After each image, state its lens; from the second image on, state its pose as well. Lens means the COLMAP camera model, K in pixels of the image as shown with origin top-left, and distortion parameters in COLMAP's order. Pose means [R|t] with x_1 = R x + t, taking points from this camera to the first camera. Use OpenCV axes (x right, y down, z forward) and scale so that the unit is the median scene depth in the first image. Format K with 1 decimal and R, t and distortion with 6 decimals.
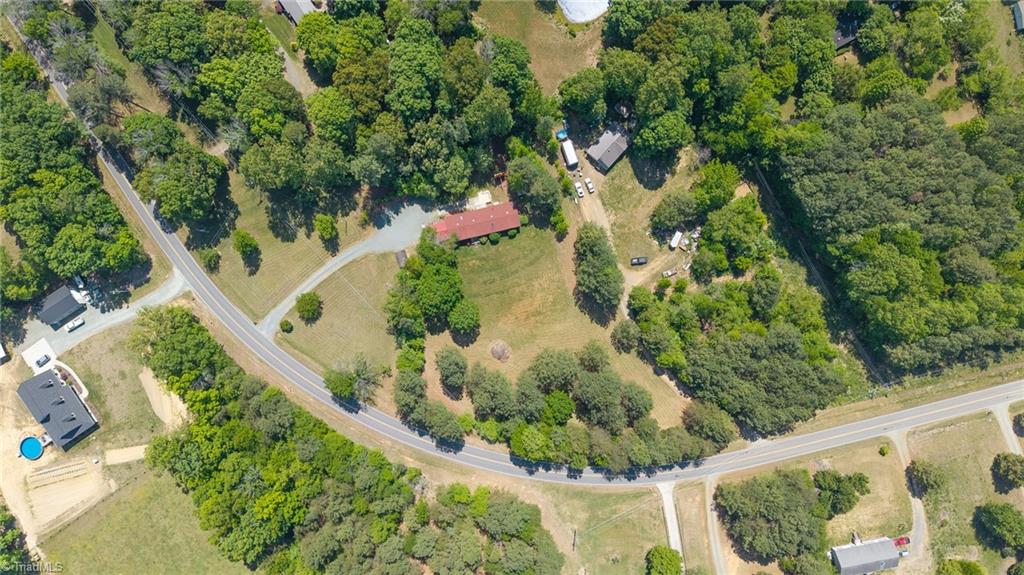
lens RADIAL K [[686.3, 0, 517.2], [0, 686.3, 287.1], [0, 0, 1]] dist [0.006909, -0.017426]
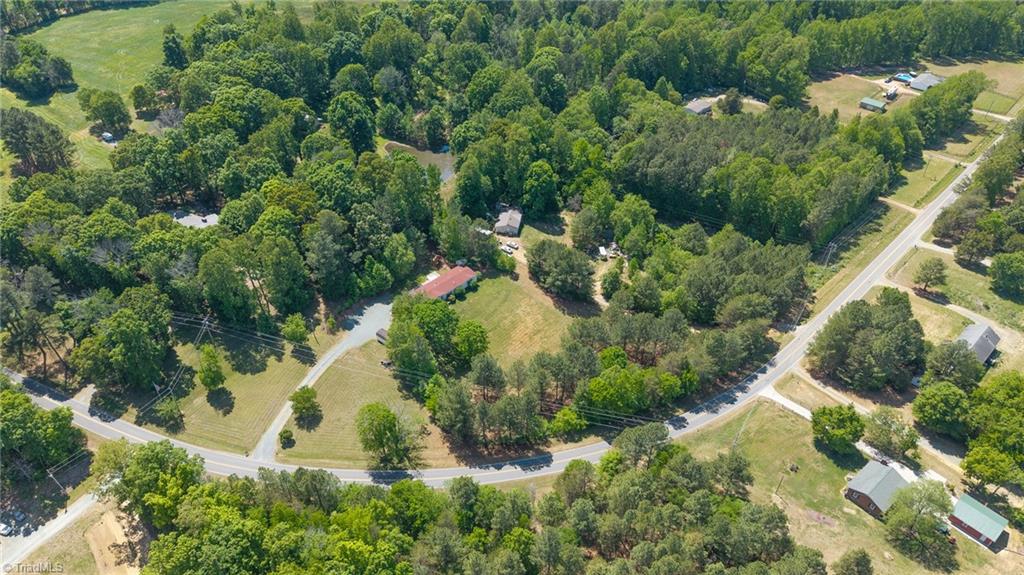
lens RADIAL K [[676.2, 0, 512.0], [0, 676.2, 287.5], [0, 0, 1]] dist [0.044186, -0.076517]
pose [[0.847339, -0.332193, 0.414324, -0.379021], [0.531052, 0.530148, -0.661004, 0.625447], [-0.000072, 0.780122, 0.625627, 0.355920]]
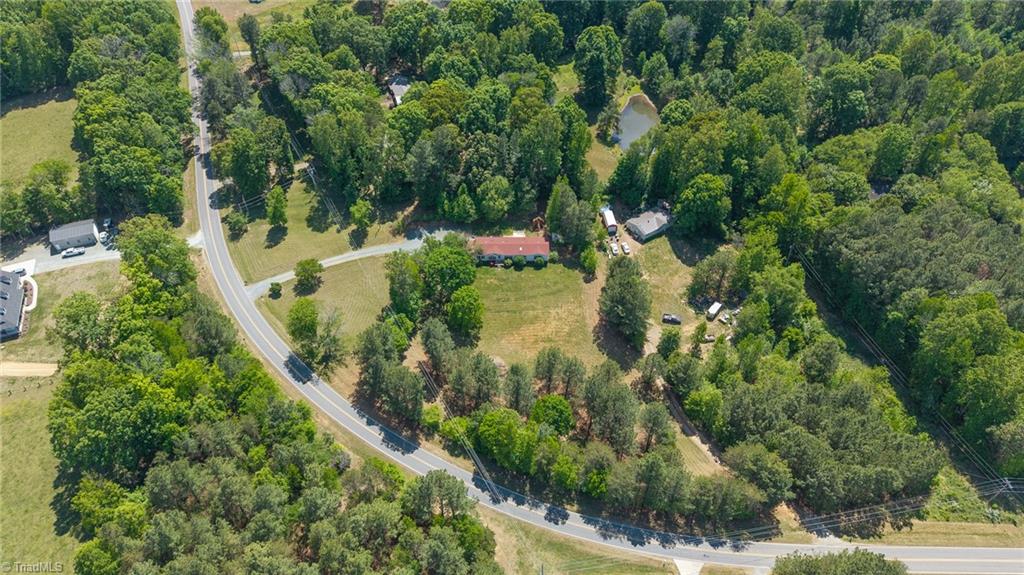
lens RADIAL K [[686.3, 0, 517.2], [0, 686.3, 287.1], [0, 0, 1]] dist [0.006909, -0.017426]
pose [[0.974109, 0.163703, -0.155923, 0.116135], [-0.225944, 0.681319, -0.696243, 0.608622], [-0.007744, 0.713447, 0.700667, 0.351772]]
